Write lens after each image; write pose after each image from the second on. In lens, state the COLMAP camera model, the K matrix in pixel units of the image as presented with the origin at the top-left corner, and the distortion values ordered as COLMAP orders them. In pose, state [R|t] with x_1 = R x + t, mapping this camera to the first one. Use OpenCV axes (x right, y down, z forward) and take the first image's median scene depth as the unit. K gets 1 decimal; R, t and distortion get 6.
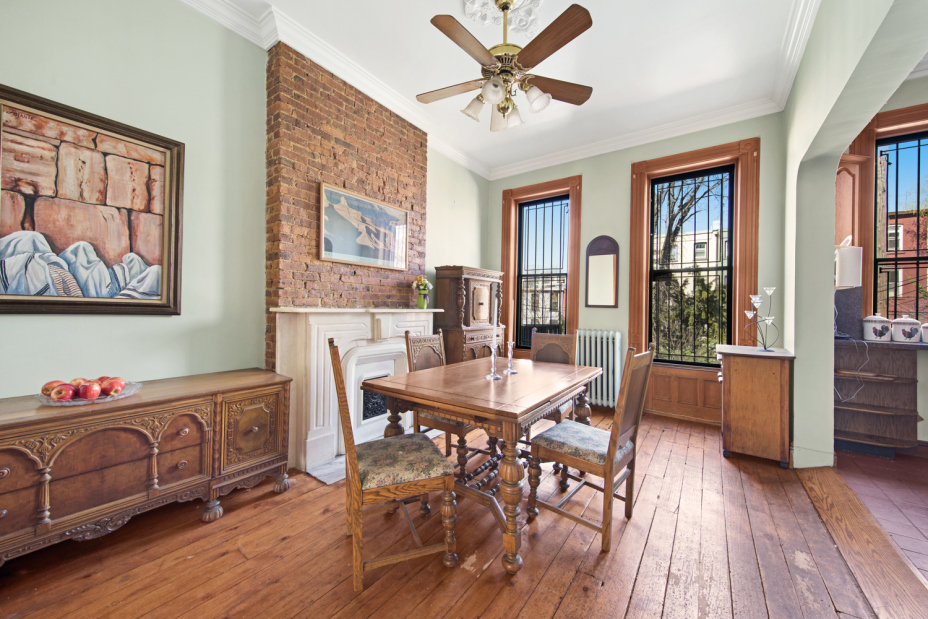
lens RADIAL K [[342.4, 0, 464.0], [0, 342.4, 309.5], [0, 0, 1]] dist [0.006264, -0.000225]
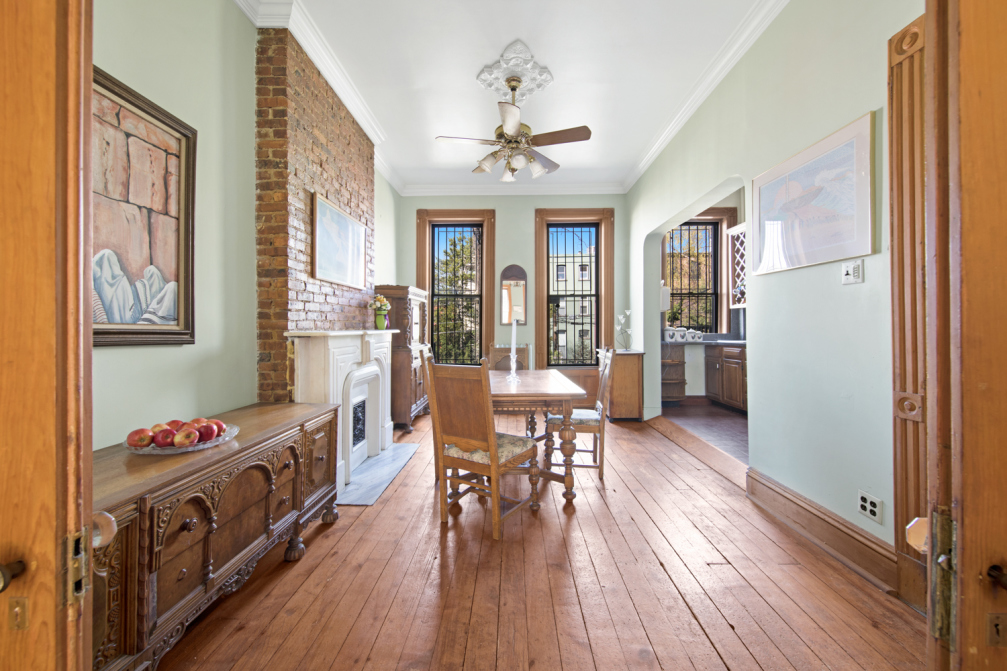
lens RADIAL K [[385.9, 0, 503.5], [0, 385.9, 335.5], [0, 0, 1]] dist [0.028972, 0.000041]
pose [[0.824866, -0.032986, 0.564365, -0.791492], [0.021696, 0.999408, 0.026704, -0.012796], [-0.564911, -0.009783, 0.825094, -0.180029]]
